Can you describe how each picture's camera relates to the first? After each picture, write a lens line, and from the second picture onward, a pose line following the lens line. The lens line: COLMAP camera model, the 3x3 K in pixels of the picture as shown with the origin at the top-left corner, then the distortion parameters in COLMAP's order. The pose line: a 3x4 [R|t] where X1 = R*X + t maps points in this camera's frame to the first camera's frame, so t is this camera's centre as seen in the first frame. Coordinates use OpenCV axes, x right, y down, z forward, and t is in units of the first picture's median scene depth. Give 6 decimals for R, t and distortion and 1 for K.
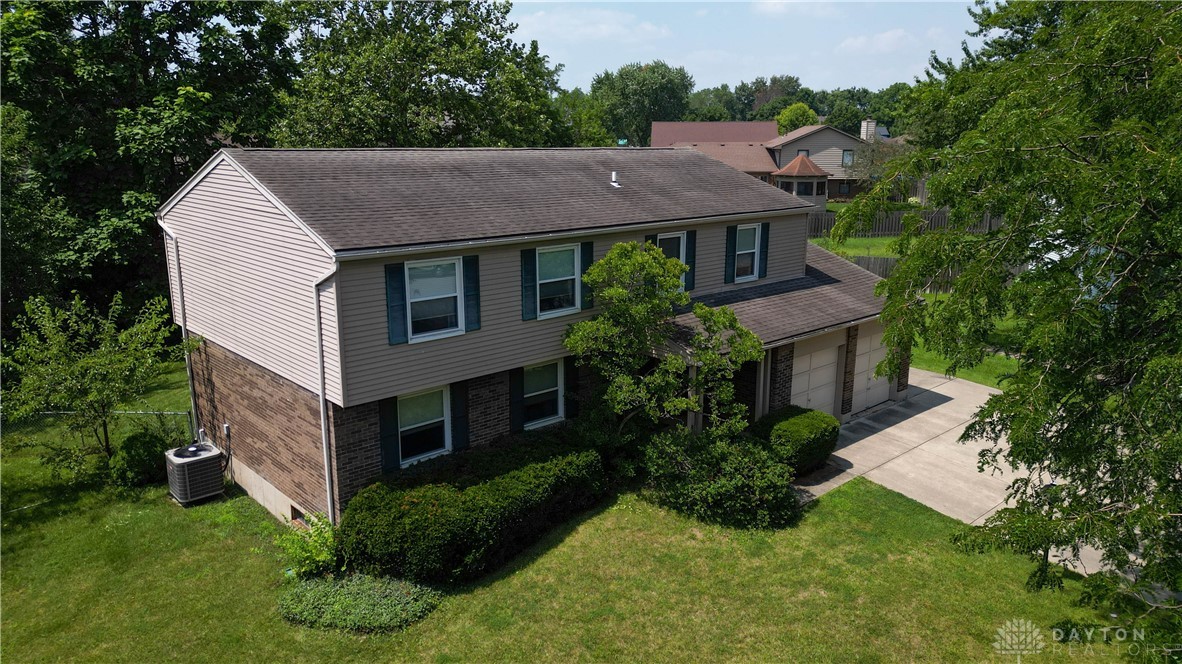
lens RADIAL K [[836.7, 0, 591.0], [0, 836.7, 332.0], [0, 0, 1]] dist [0.036760, 0.003509]
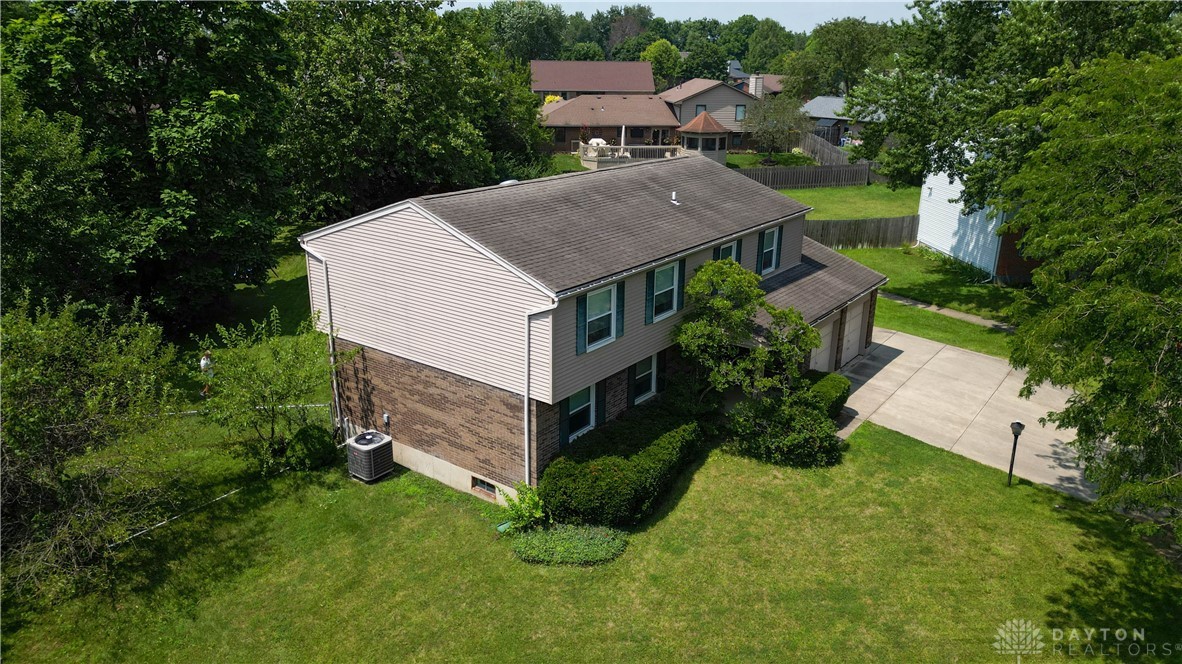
lens RADIAL K [[836.7, 0, 591.0], [0, 836.7, 332.0], [0, 0, 1]] dist [0.036760, 0.003509]
pose [[0.983047, -0.050159, 0.176357, -0.387321], [0.034208, 0.995138, 0.092354, -0.123171], [-0.180133, -0.084756, 0.979984, -0.261012]]
